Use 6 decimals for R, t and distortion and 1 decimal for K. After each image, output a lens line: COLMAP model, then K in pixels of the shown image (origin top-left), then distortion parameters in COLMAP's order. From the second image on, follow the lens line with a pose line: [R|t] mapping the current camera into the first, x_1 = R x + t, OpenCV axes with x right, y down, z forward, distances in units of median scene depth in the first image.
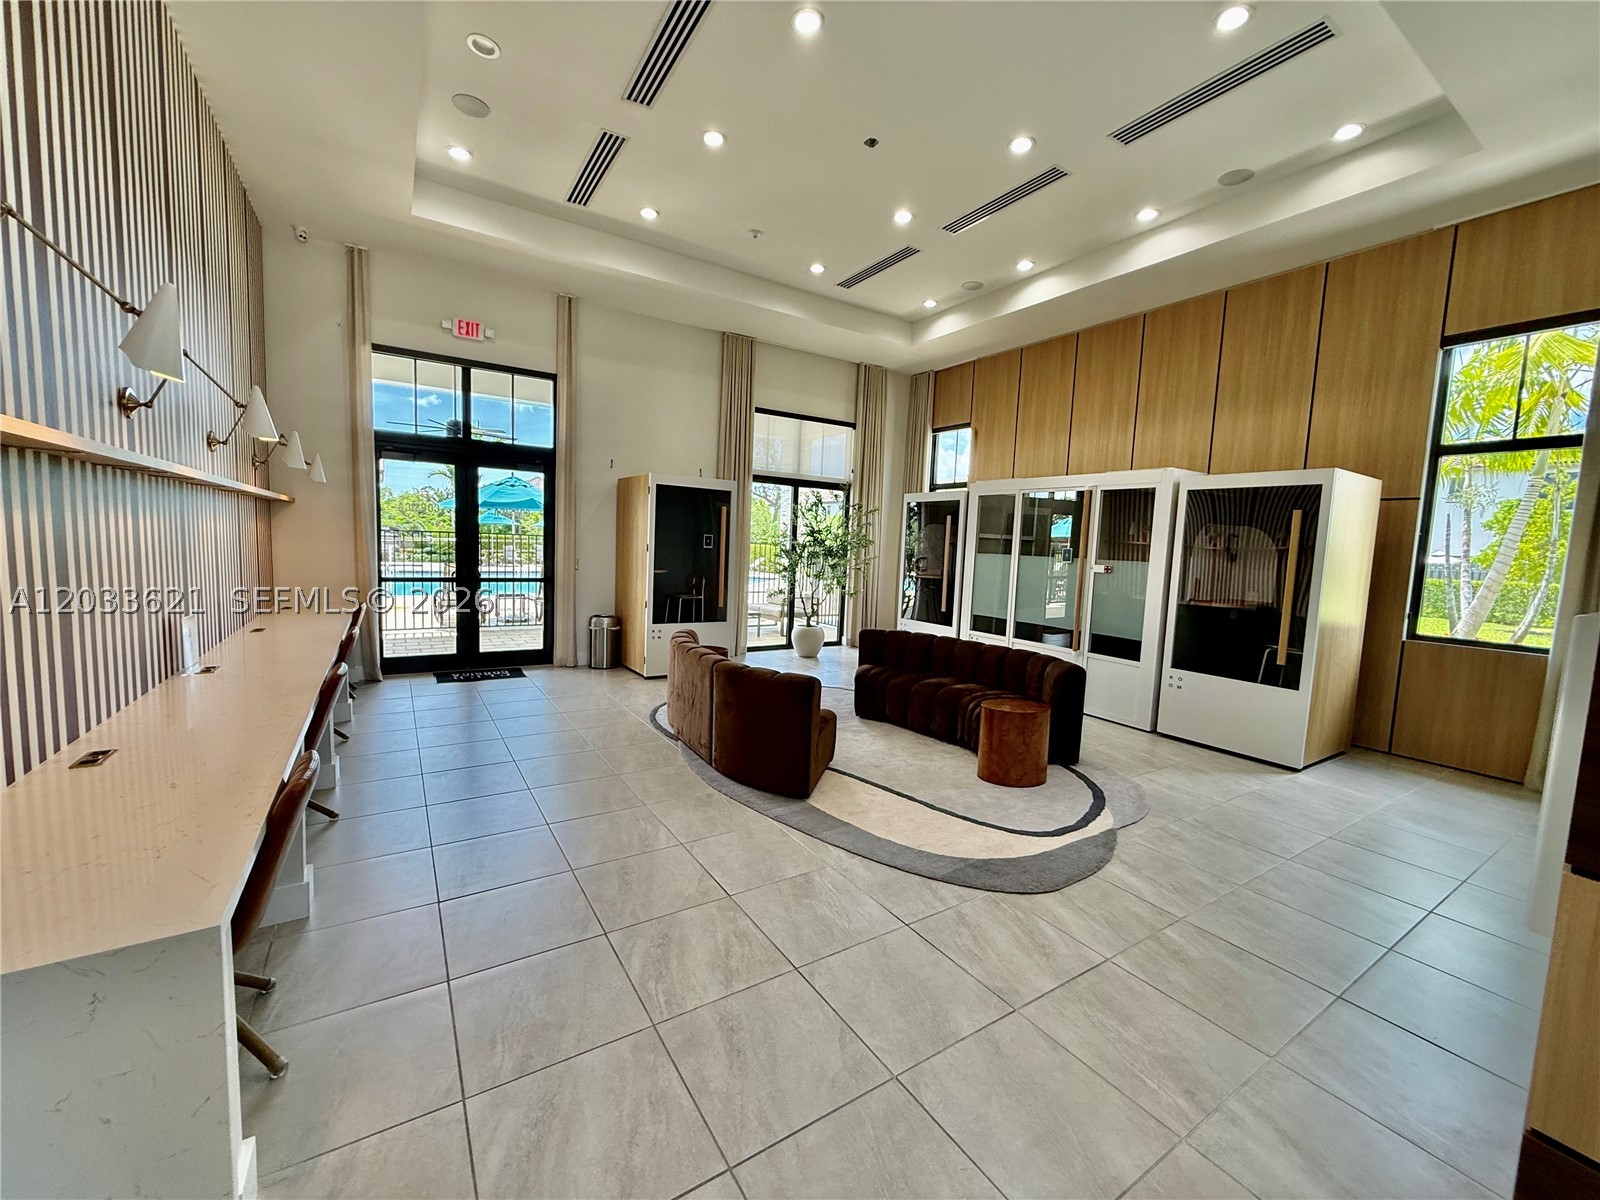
lens RADIAL K [[631.0, 0, 788.9], [0, 631.0, 597.4], [0, 0, 1]] dist [0.004327, -0.000573]
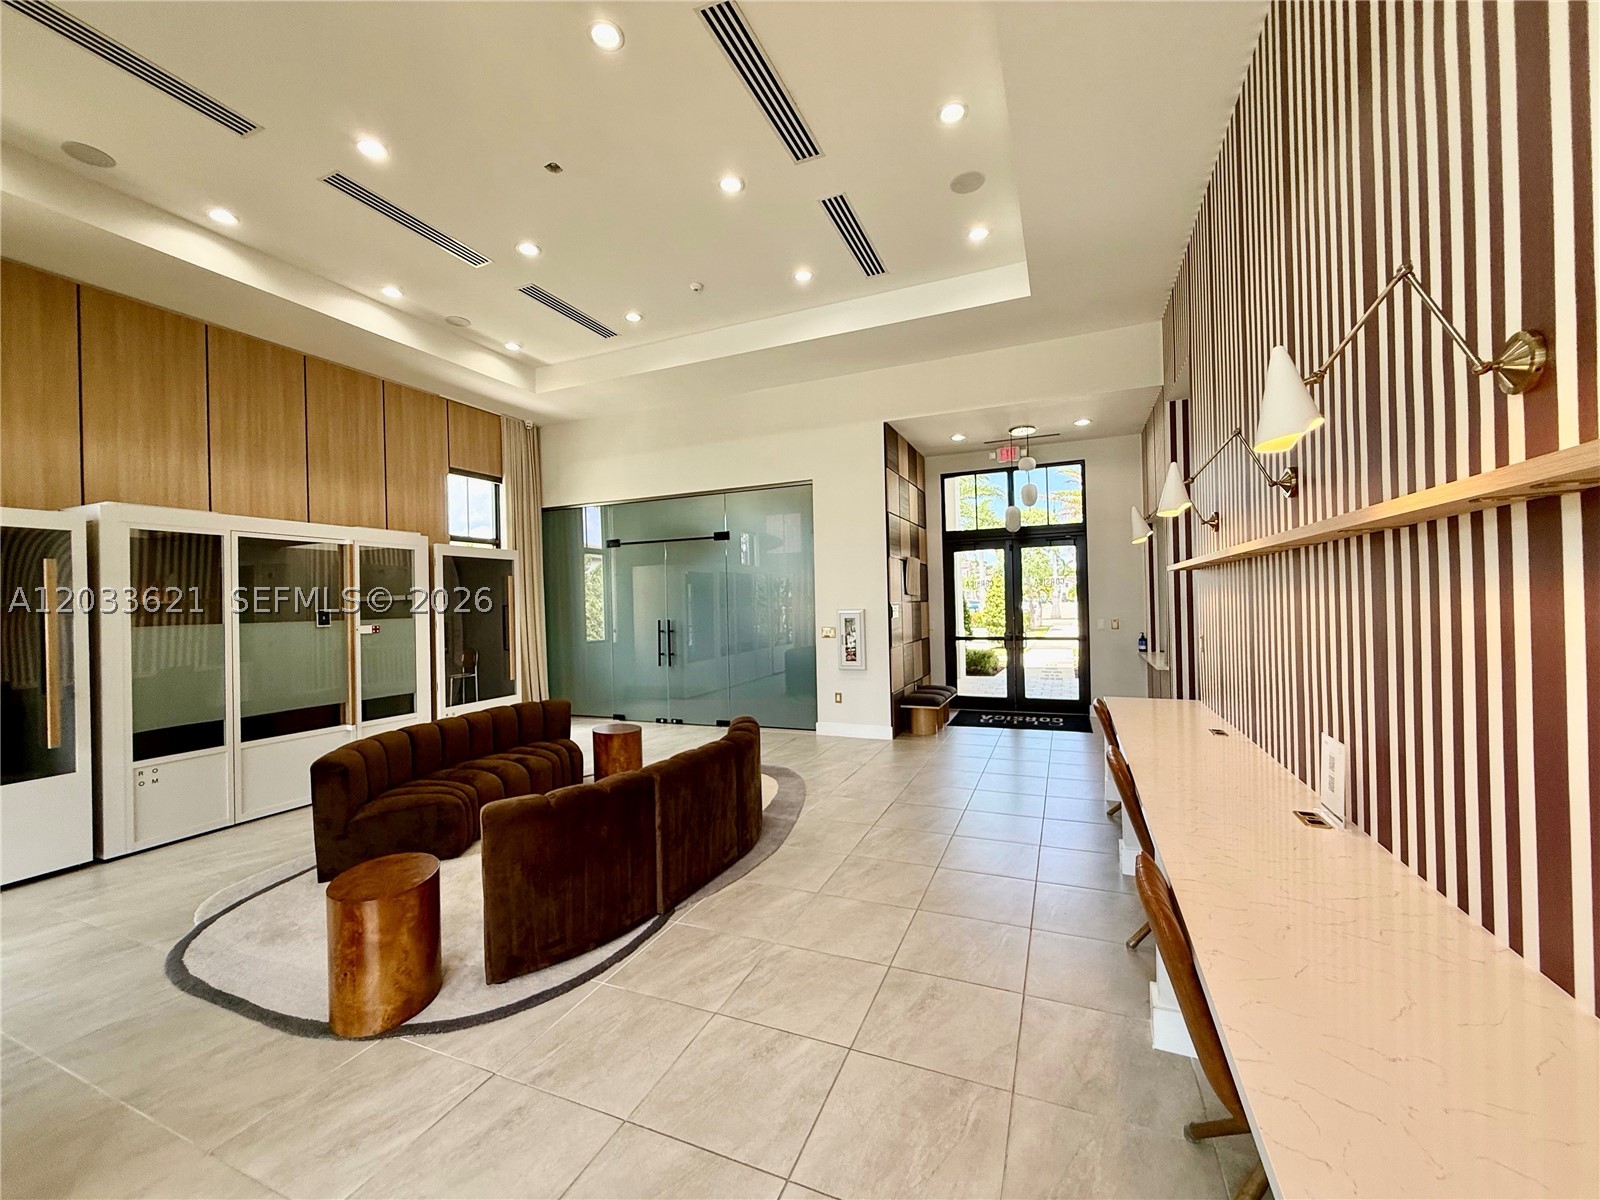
lens RADIAL K [[631.0, 0, 794.6], [0, 631.0, 602.3], [0, 0, 1]] dist [0.004327, -0.000573]
pose [[-0.568923, -0.029080, 0.821877, -0.673243], [0.069968, 0.994040, 0.083606, -0.125527], [-0.819409, 0.105071, -0.563497, 1.054399]]
